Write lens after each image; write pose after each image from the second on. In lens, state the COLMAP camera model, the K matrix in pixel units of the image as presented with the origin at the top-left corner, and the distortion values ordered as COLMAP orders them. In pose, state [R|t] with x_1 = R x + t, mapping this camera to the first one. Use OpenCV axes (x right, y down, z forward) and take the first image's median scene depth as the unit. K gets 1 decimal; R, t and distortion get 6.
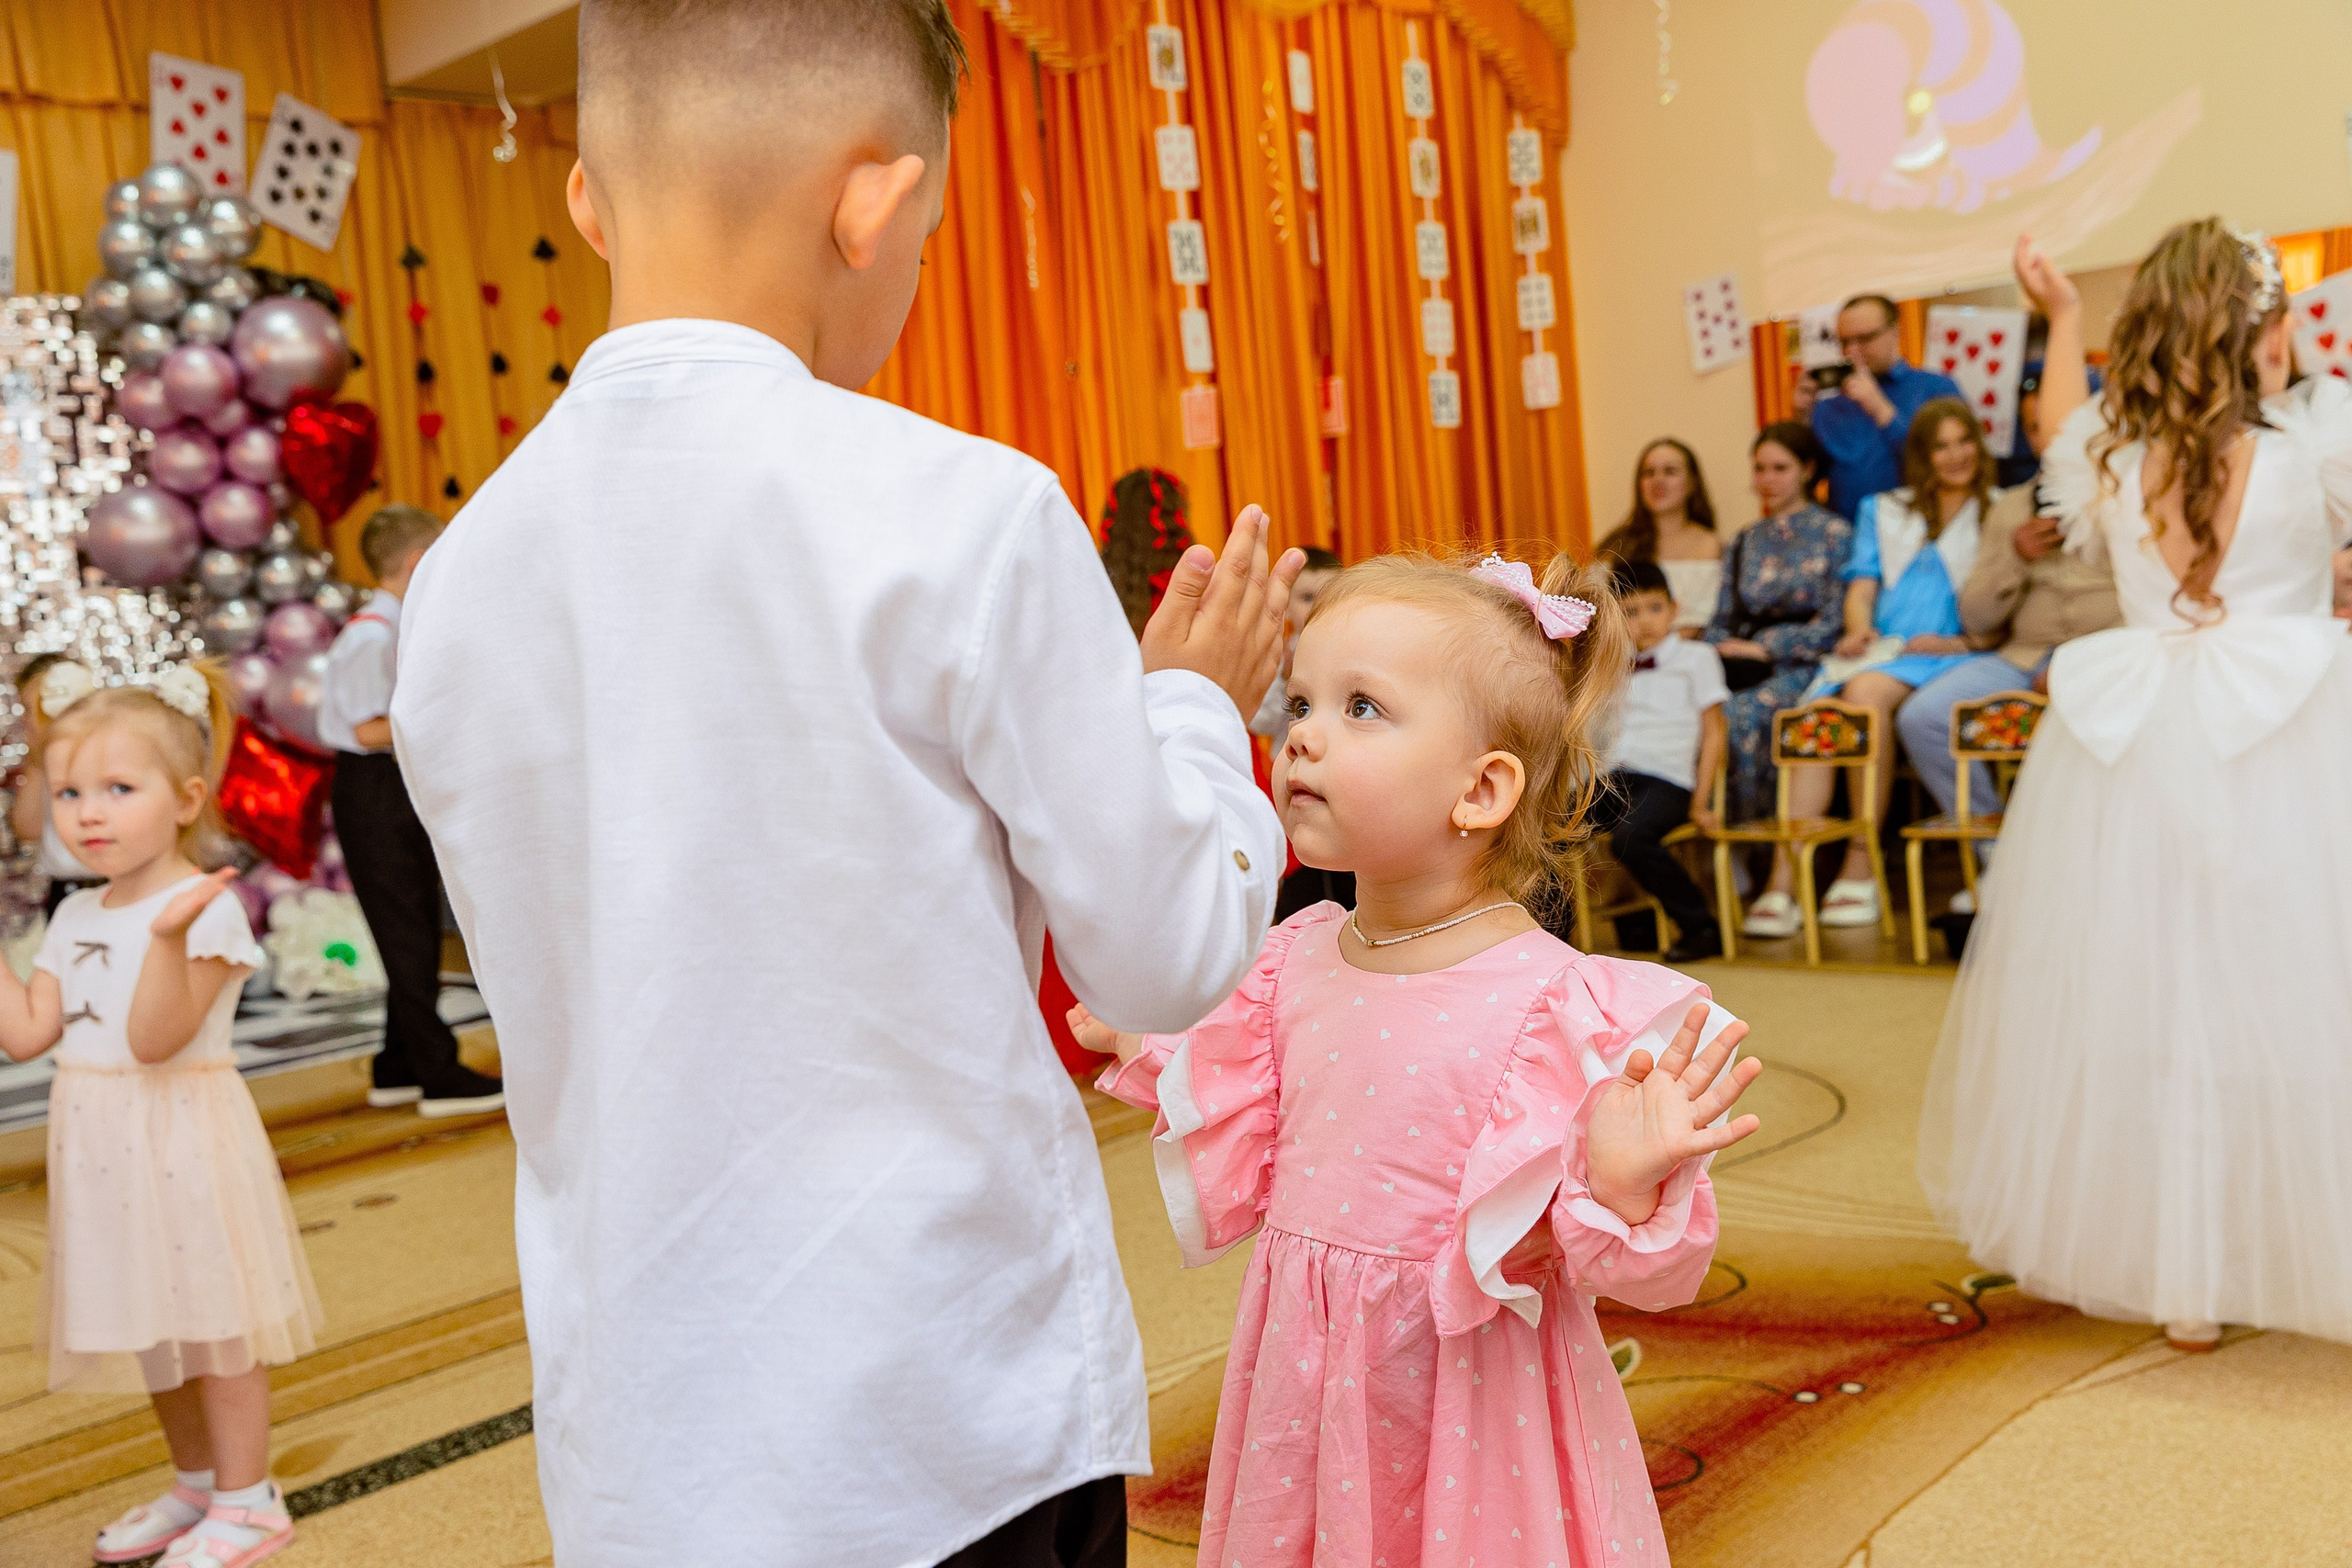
lens RADIAL K [[2300.1, 0, 1188.0], [0, 2300.1, 787.4], [0, 0, 1]] dist [0.011853, 0.009823]
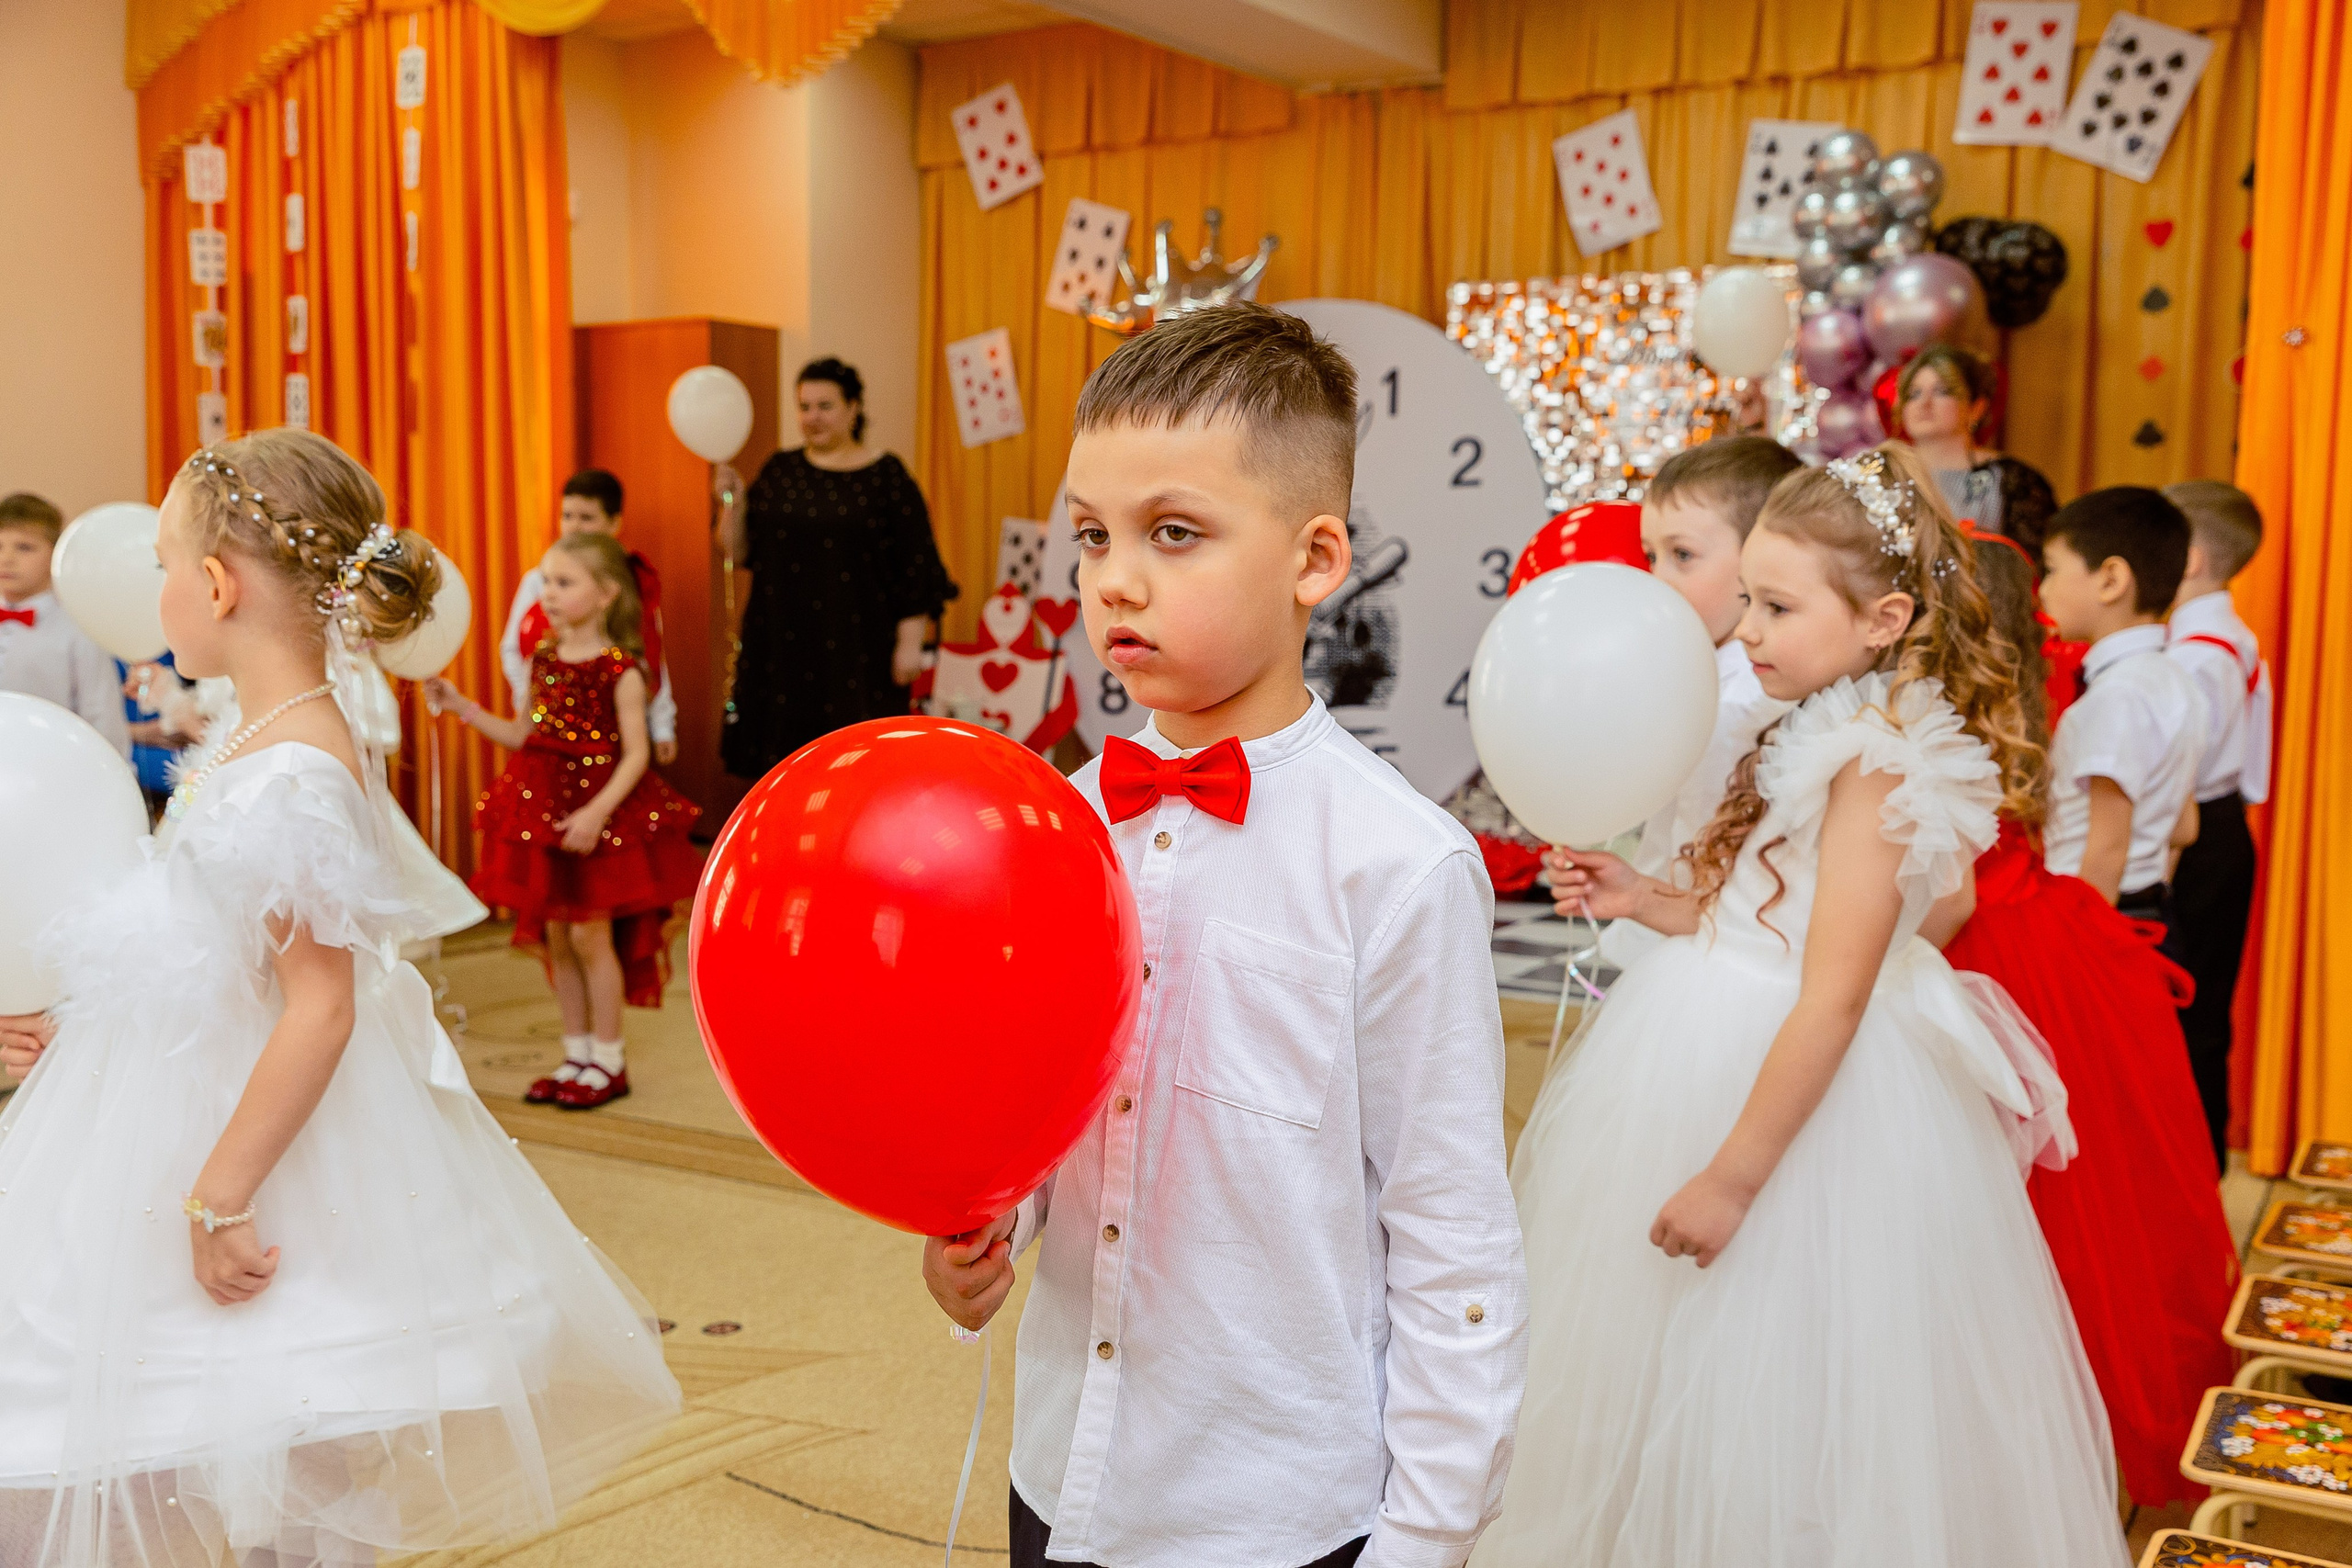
lens RADIAL K [[2300.1, 0, 1188.0], [0, 2300.1, 787.4], [0, 0, 1]] dist [0.011853, 0.009823]
pose [[0.207025, 0.185140, -0.960658, 0.514692], [-0.112204, 0.979945, 0.164677, -0.116128], [0.971880, 0.073697, 0.223646, 0.491439]]
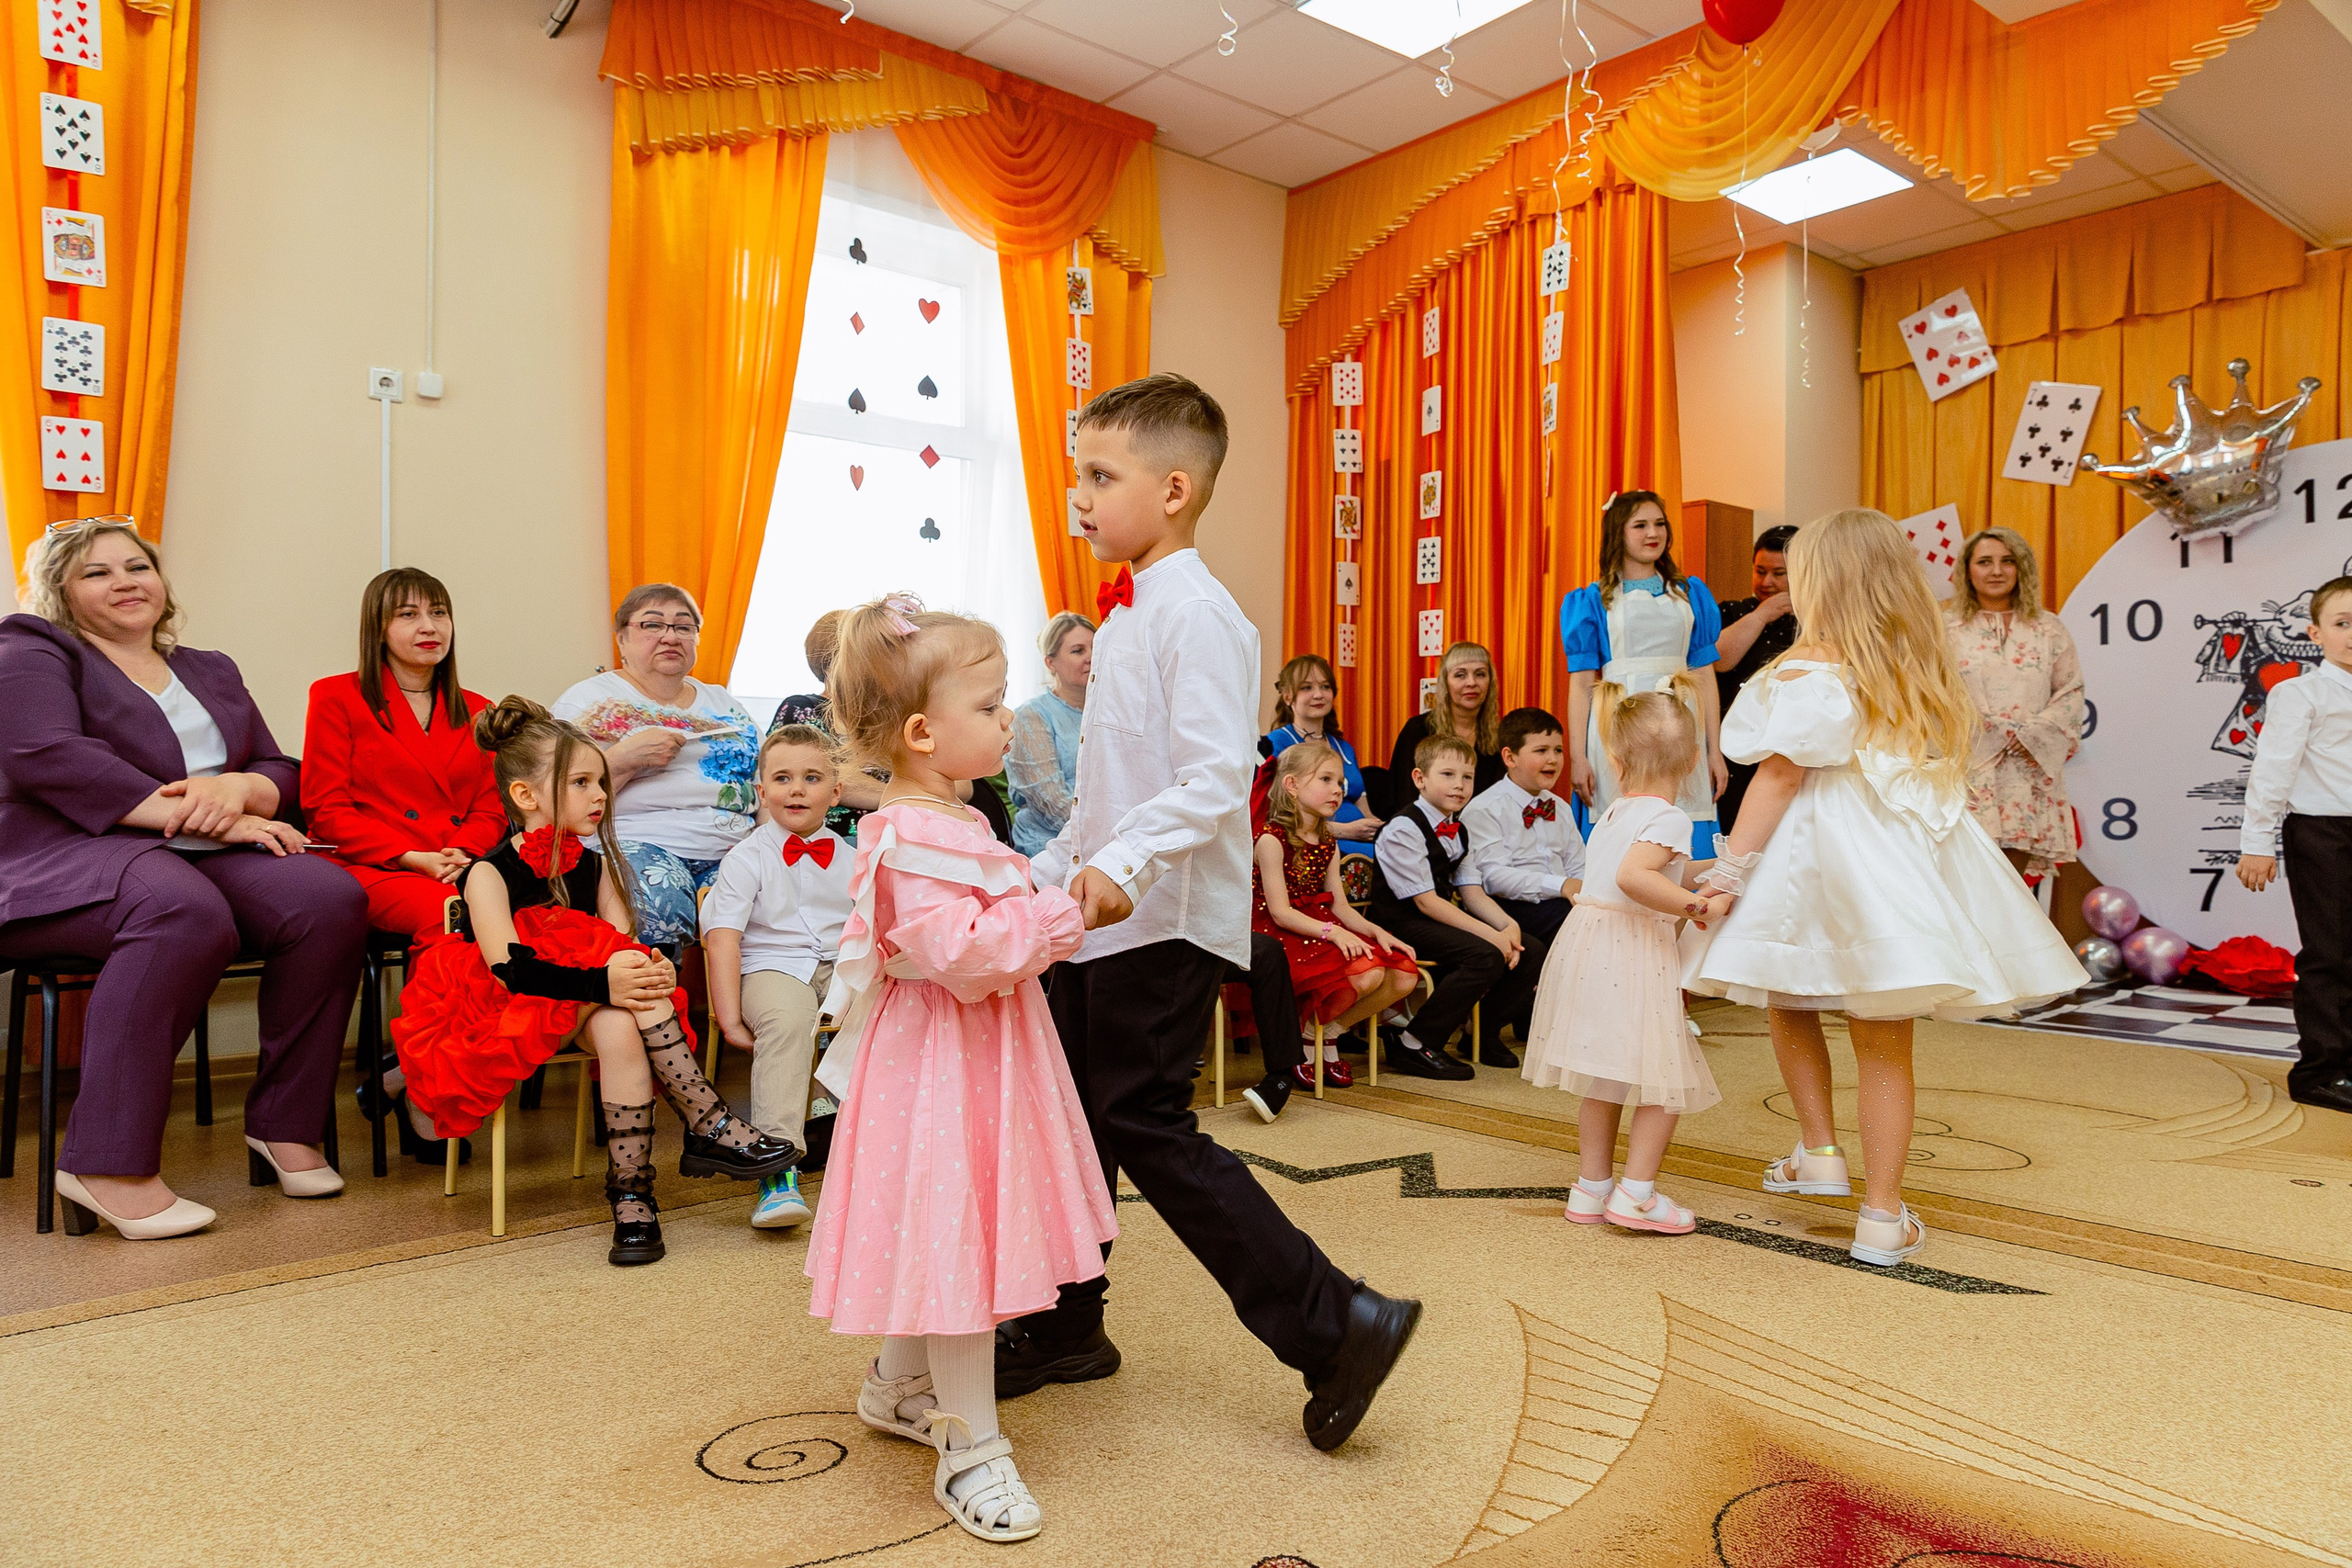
lens RADIAL K [[1571.6, 0, 1176.0], [0, 1571.6, 784.0], [0, 0, 1]] dist [0.009988, -0.000068]
pose [[-0.098467, 0.086333, -0.991388, 0.243411], [-0.080629, 0.992262, 0.094417, -0.017120], [0.991869, 0.089232, -0.090744, 0.267621]]
